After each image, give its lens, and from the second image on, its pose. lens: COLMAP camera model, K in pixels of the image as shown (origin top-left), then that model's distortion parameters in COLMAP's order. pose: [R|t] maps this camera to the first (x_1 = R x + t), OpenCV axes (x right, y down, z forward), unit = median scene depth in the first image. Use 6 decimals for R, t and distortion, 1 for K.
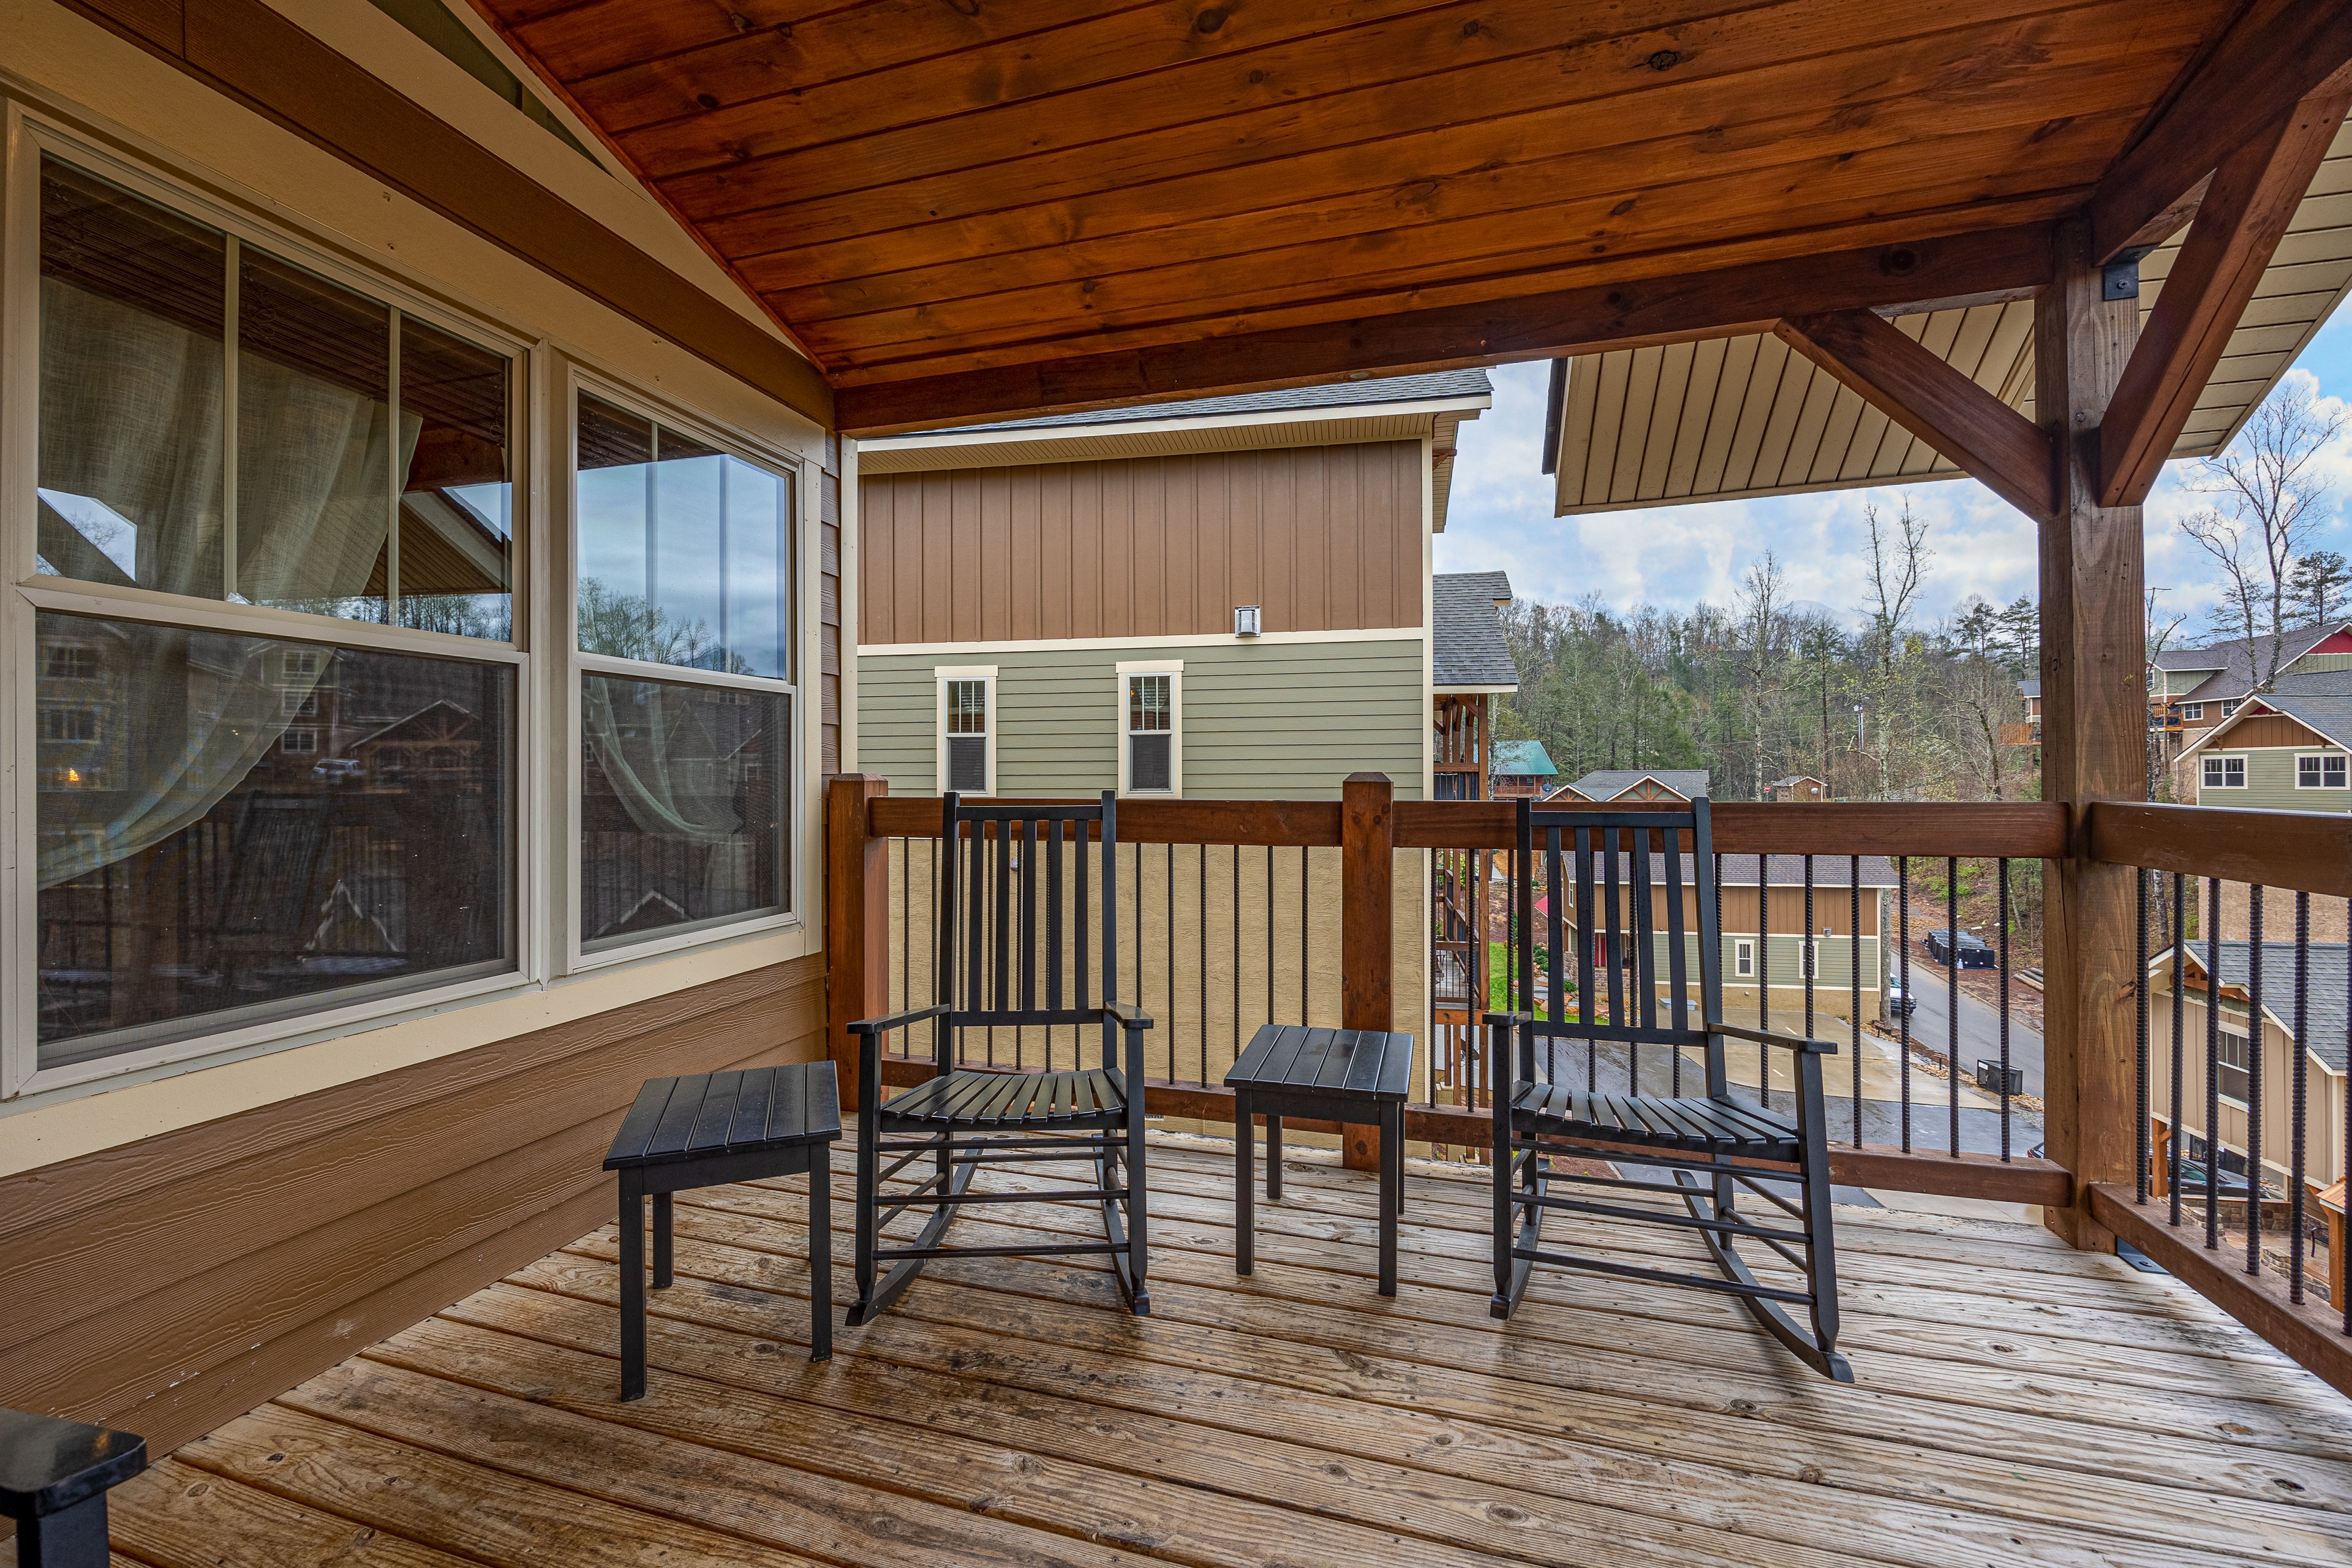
lens RADIAL K [[942.3, 0, 1182.8], [0, 942.3, 782.0], [0, 0, 1]] dist [-0.000747, -0.000511]
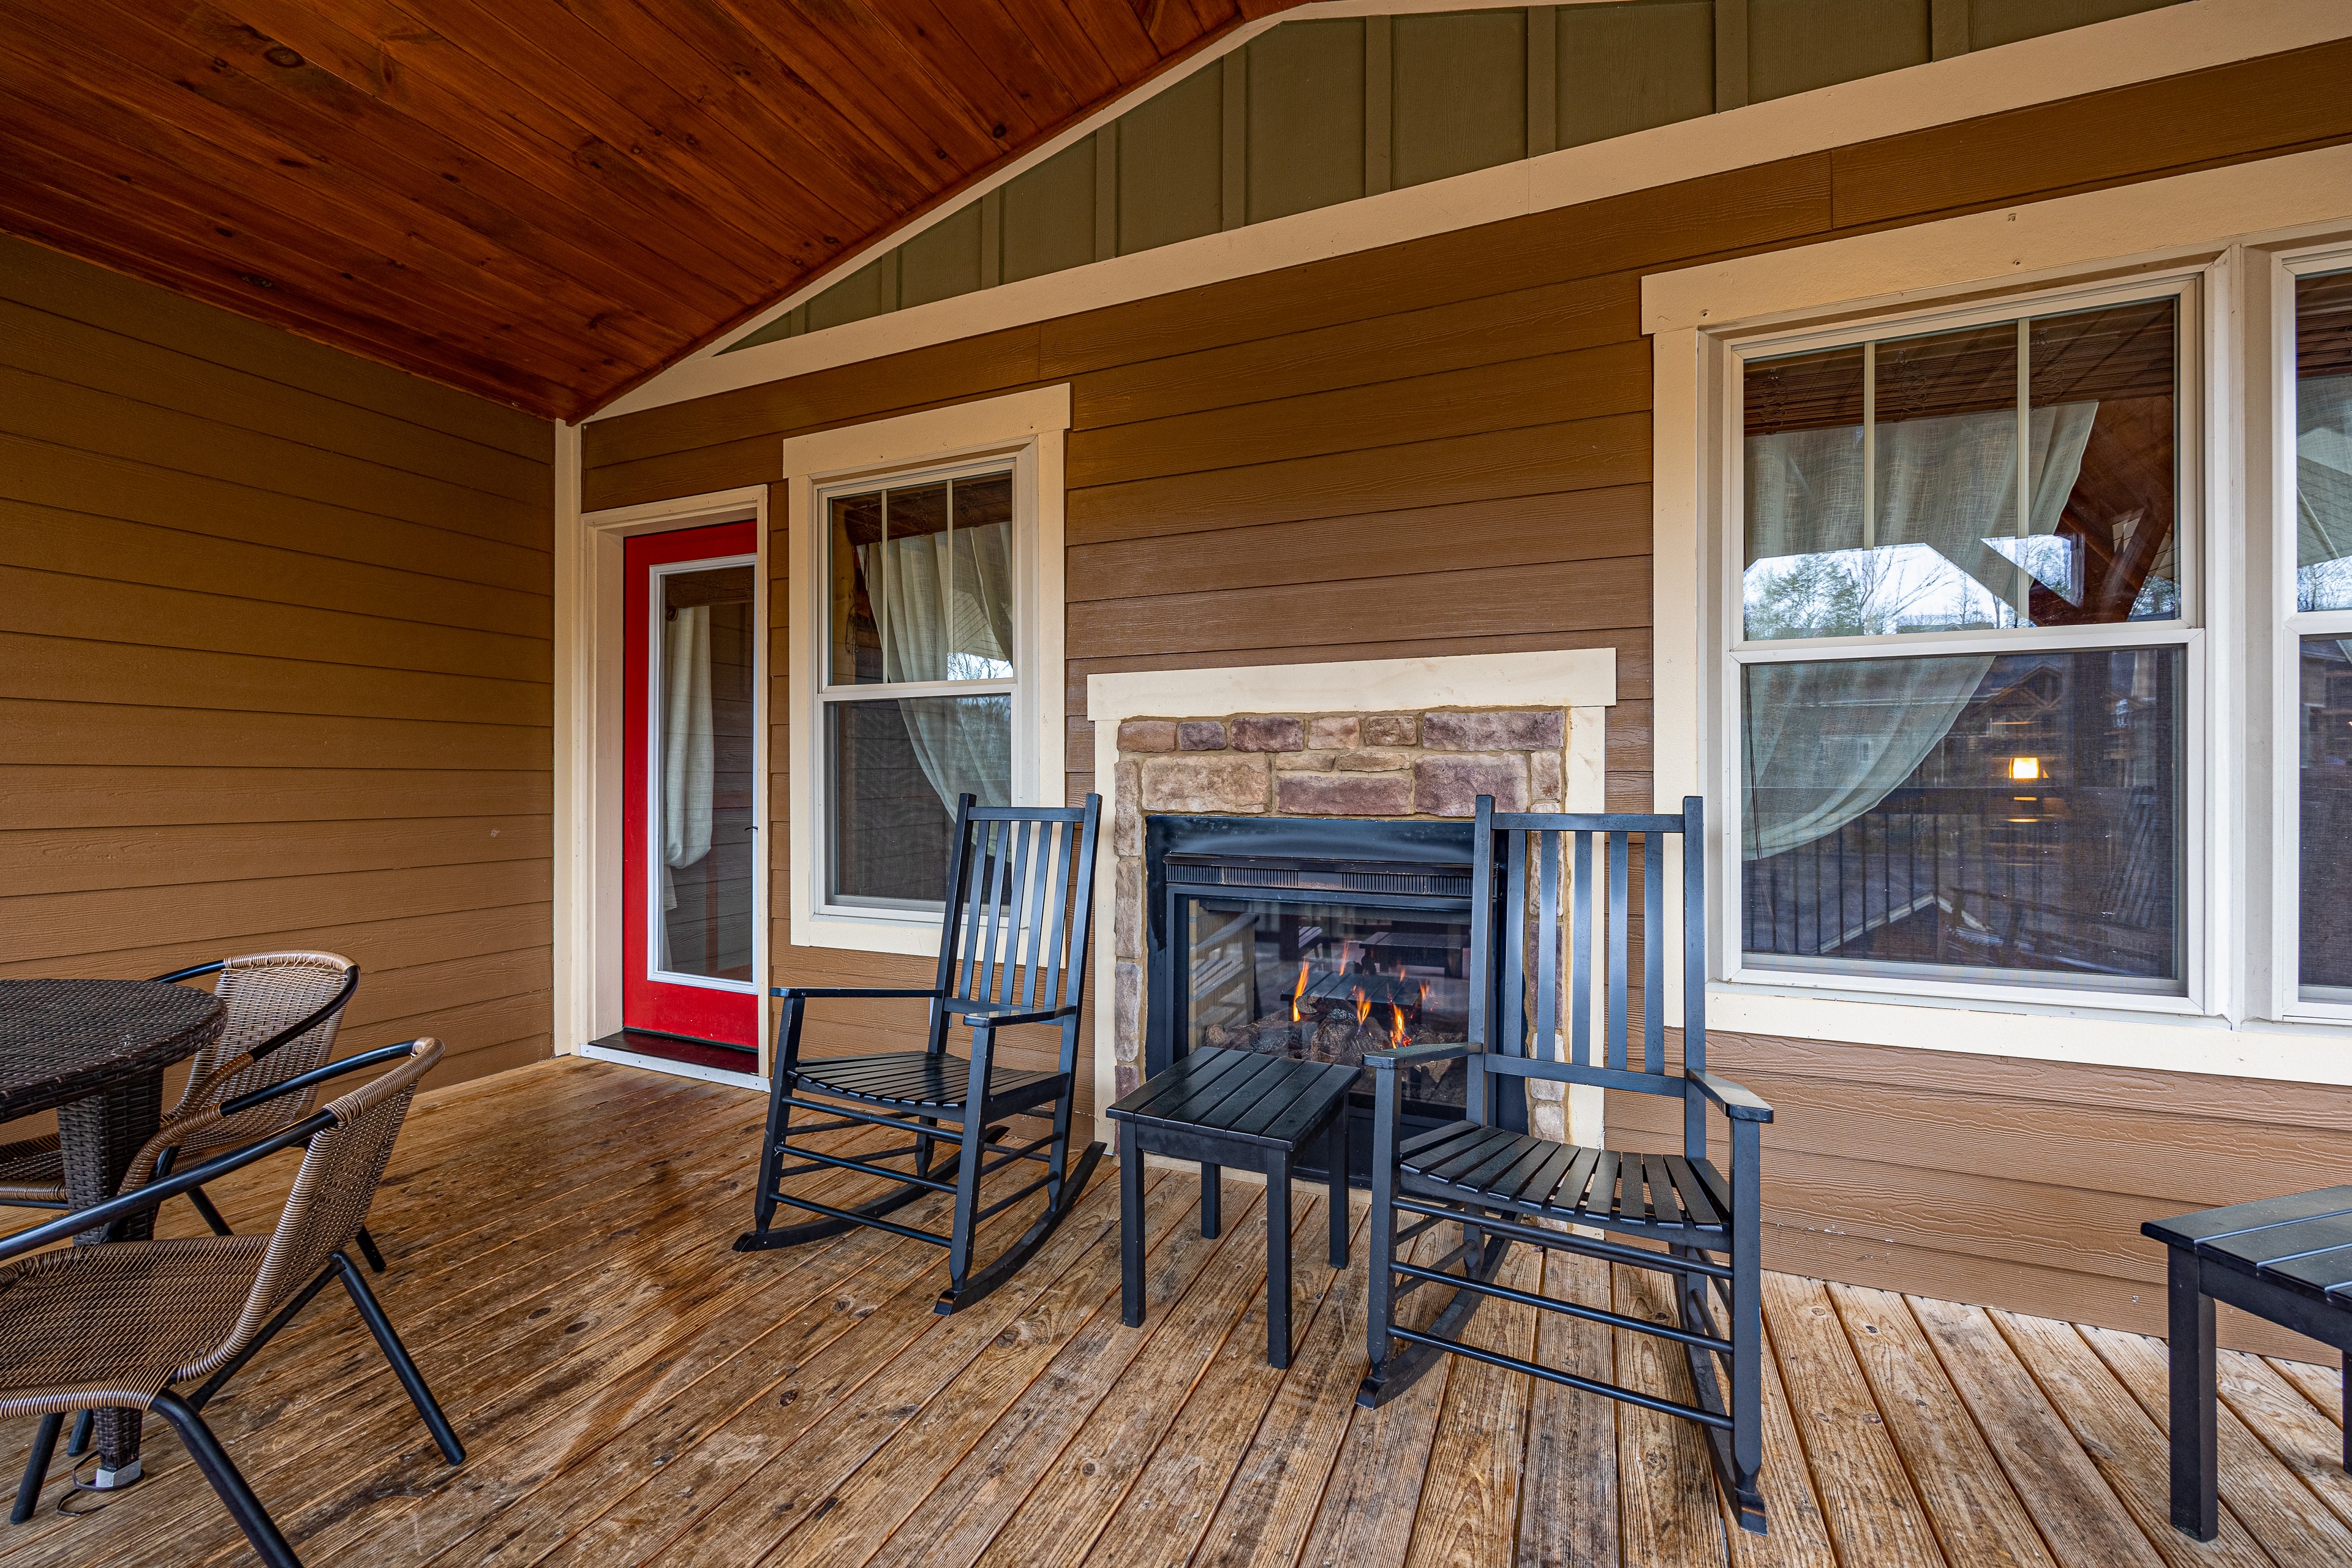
lens RADIAL K [[951.0, 0, 1185.5], [0, 951.0, 793.2], [0, 0, 1]] dist [-0.000176, -0.000058]
pose [[-0.126886, 0.013882, -0.991820, 0.322954], [0.000743, 0.999903, 0.013900, 0.000187], [0.991917, 0.001027, -0.126884, 0.231716]]
